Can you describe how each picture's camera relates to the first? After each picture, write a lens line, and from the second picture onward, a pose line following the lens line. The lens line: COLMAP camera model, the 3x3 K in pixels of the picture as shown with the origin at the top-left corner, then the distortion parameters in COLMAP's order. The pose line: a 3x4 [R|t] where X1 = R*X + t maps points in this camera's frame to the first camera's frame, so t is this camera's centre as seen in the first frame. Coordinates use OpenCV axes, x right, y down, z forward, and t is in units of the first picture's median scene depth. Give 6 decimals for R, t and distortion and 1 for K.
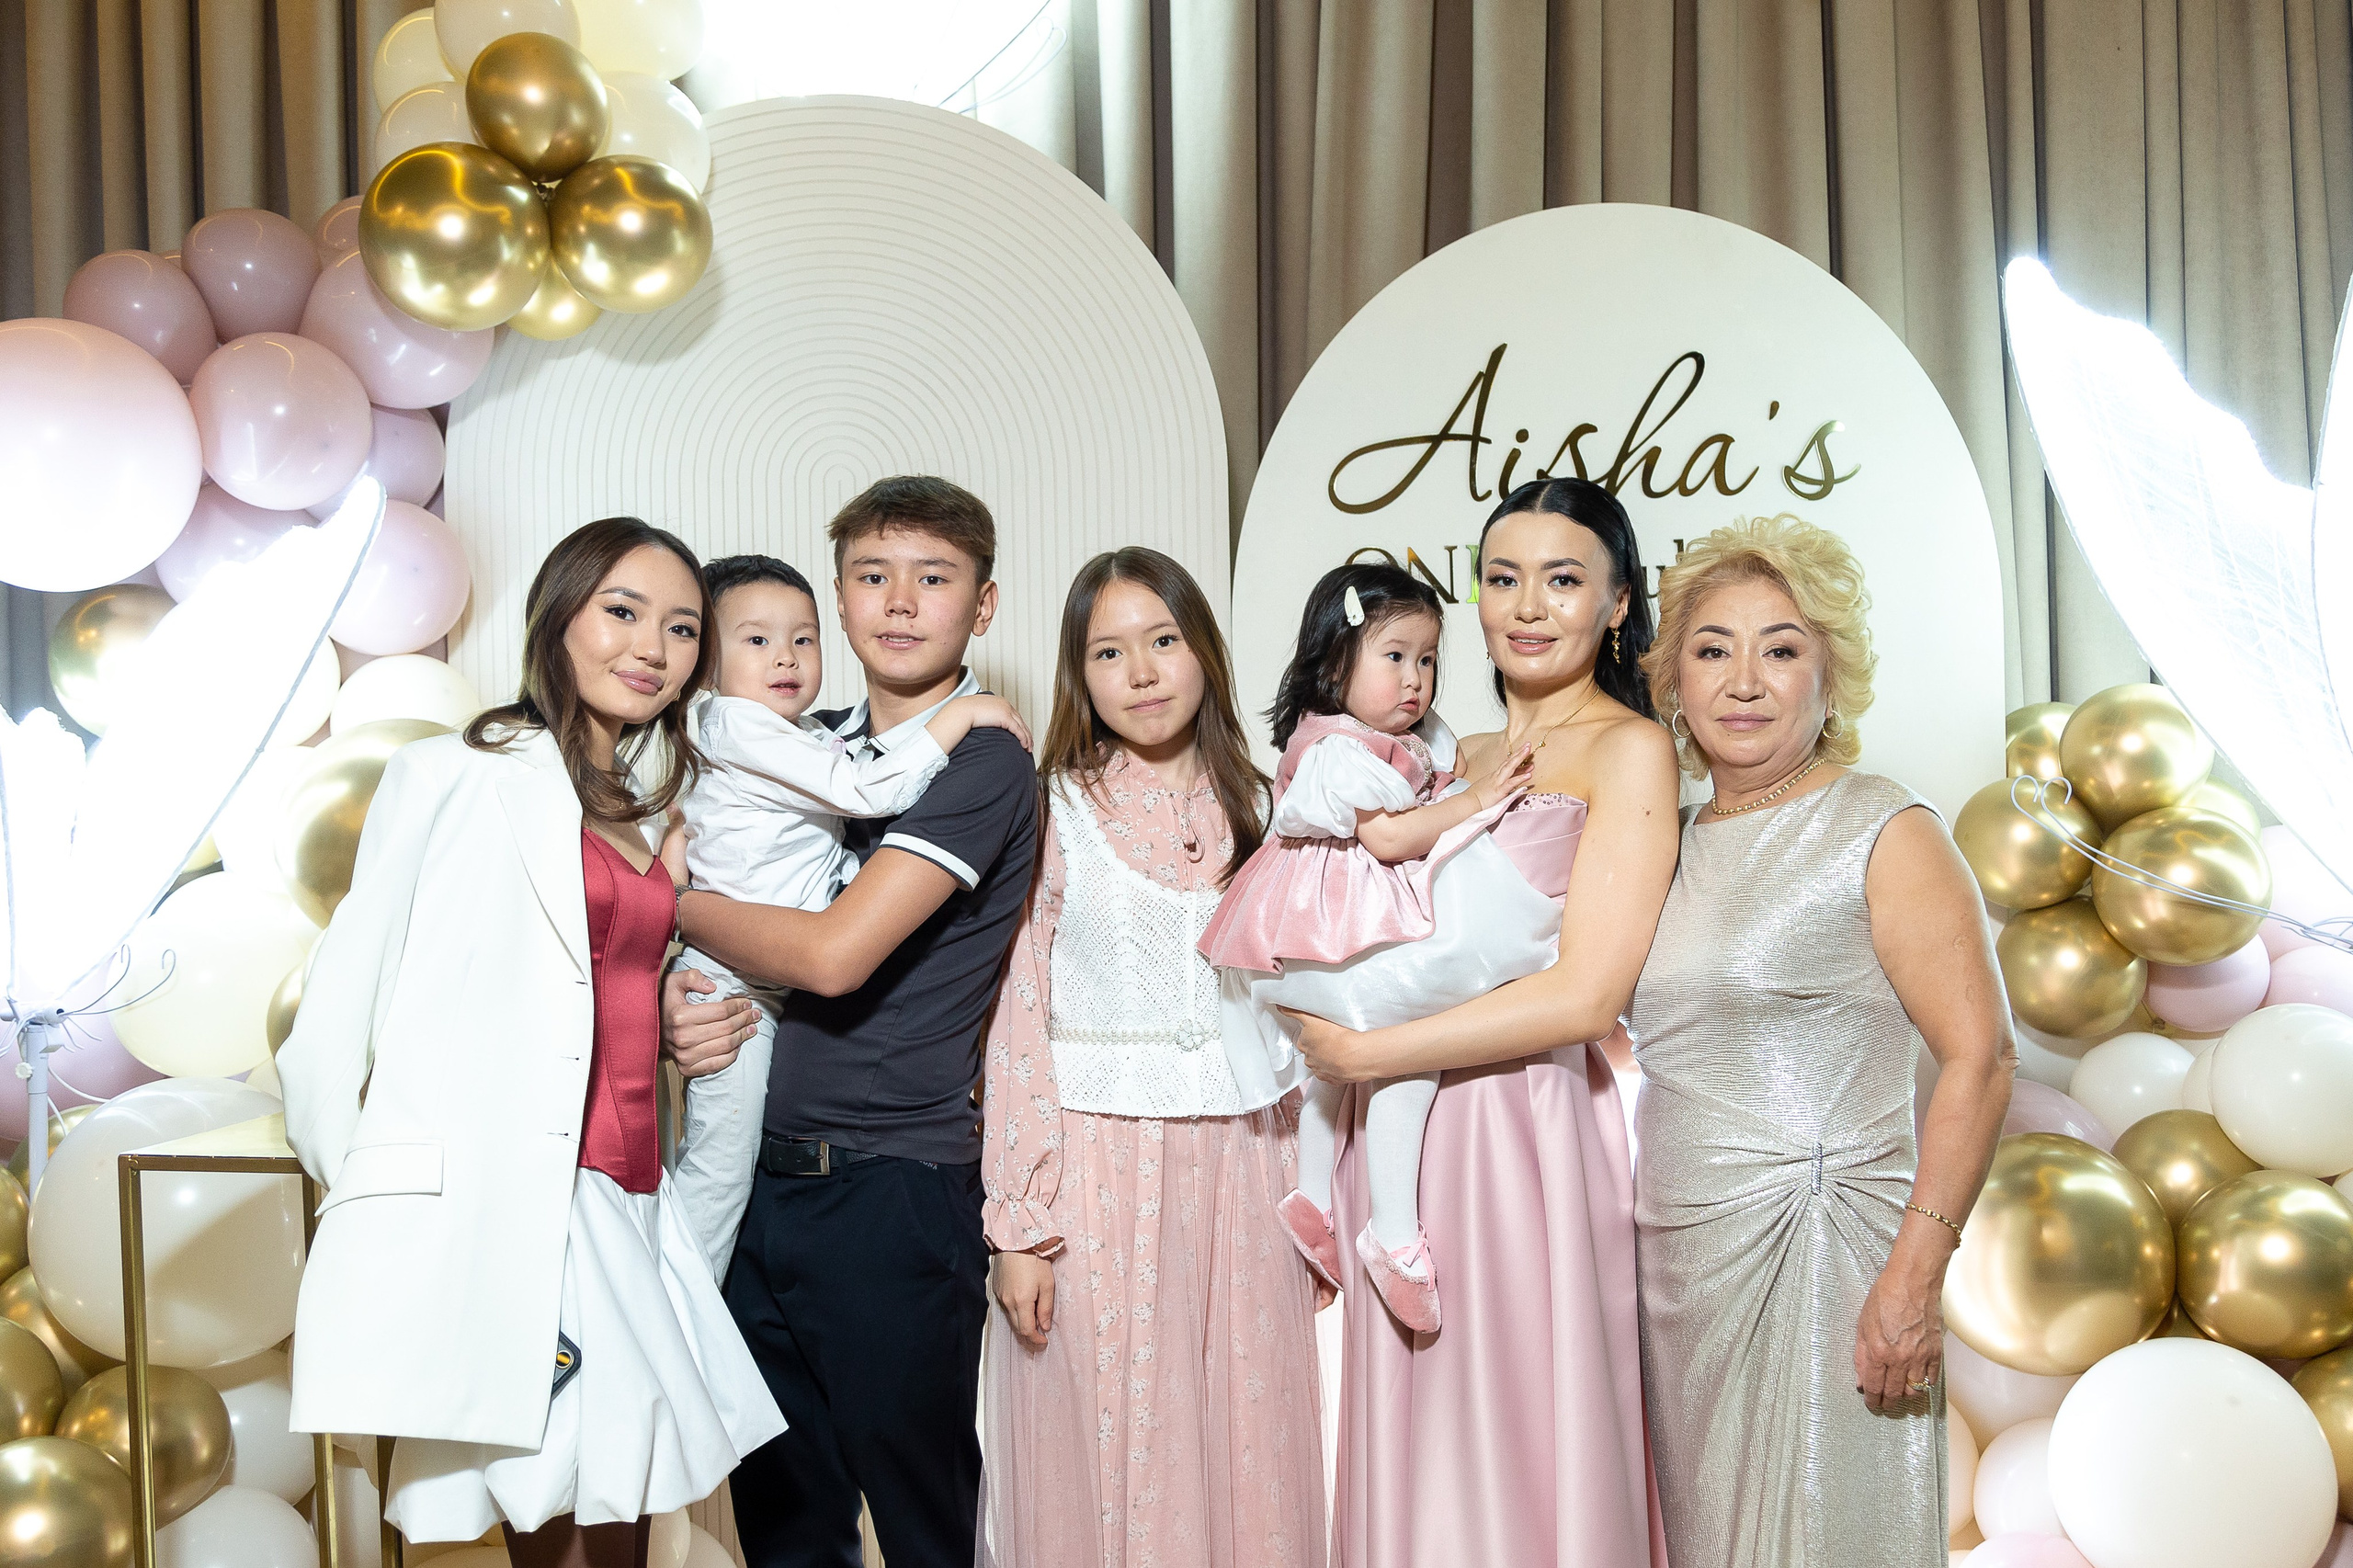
lens RADIAL K [[1899.3, 0, 1174.2], [0, 1899.3, 757.3], [0, 0, 1]] dist [-0.003366, -0.010525]
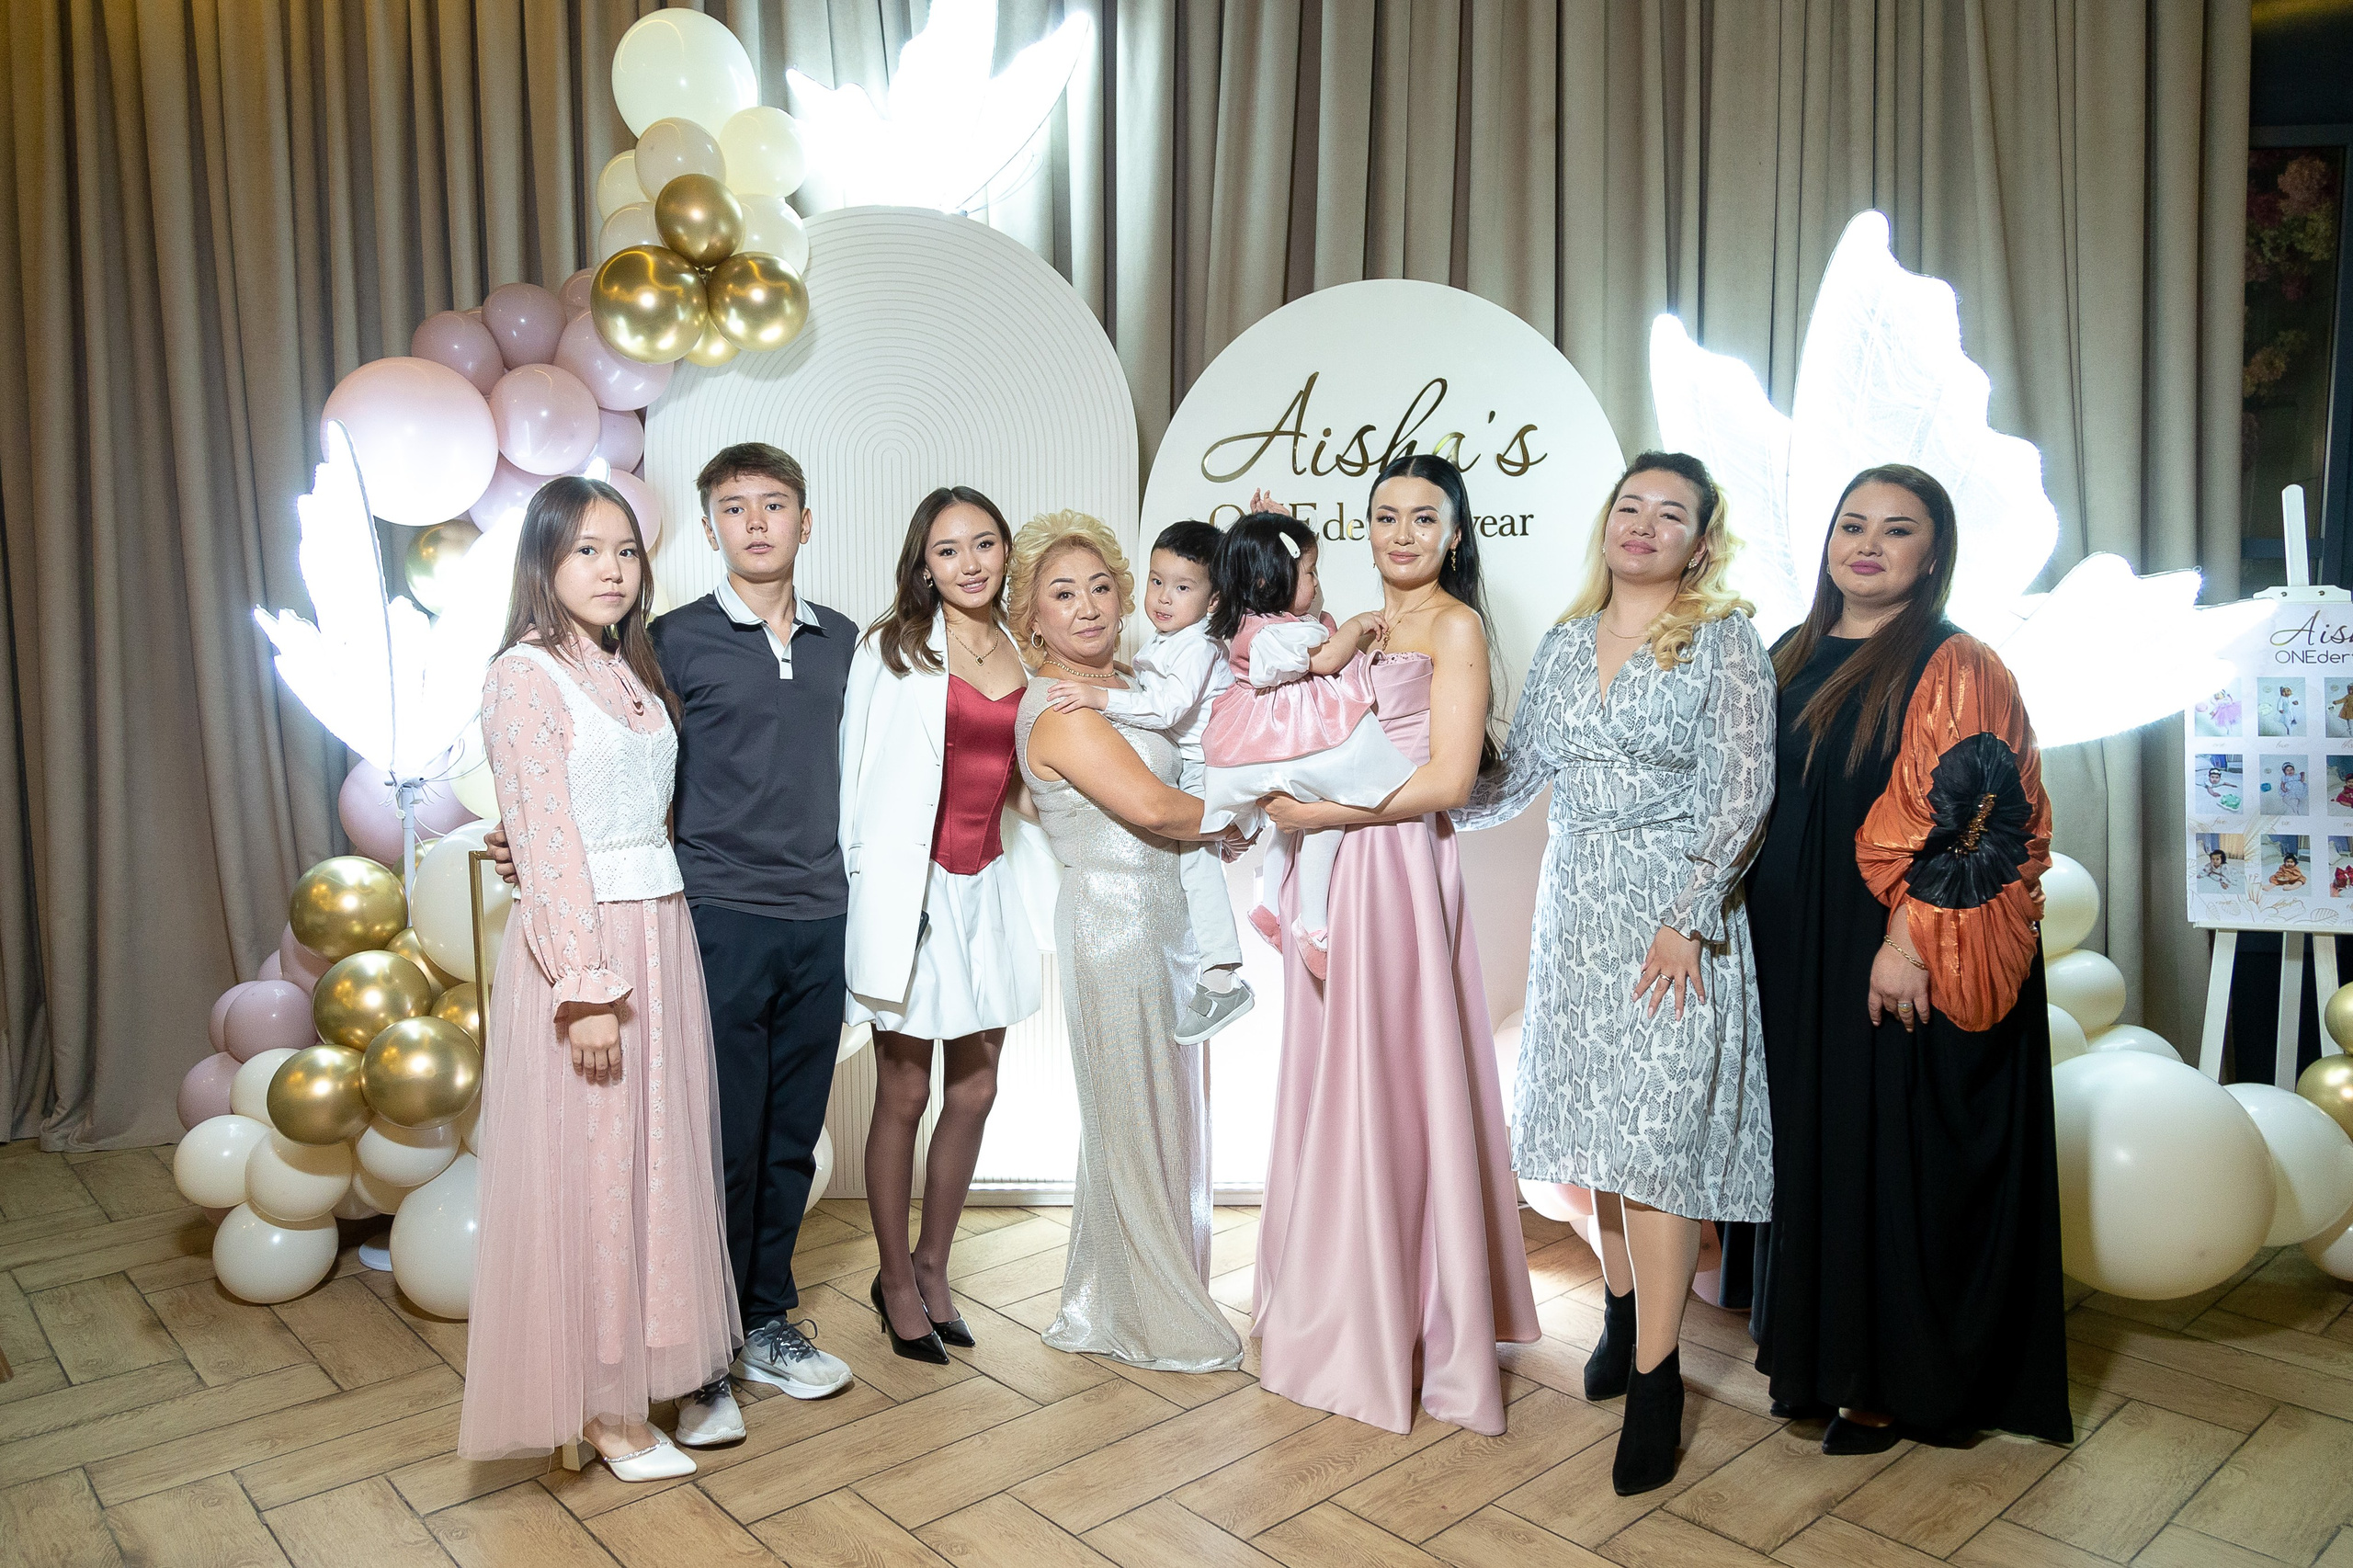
lens RADIAL K [[1638.3, 0, 1174.5], [0, 1638.3, 788.0], [0, 0, 1]] dist [-0.000573, 0.004987]
pose [[0.998511, 0.019629, -0.050906, 0.132836], [-0.015377, 0.996463, 0.082611, 0.011186], [0.052347, -0.081706, 0.995281, -0.361739]]
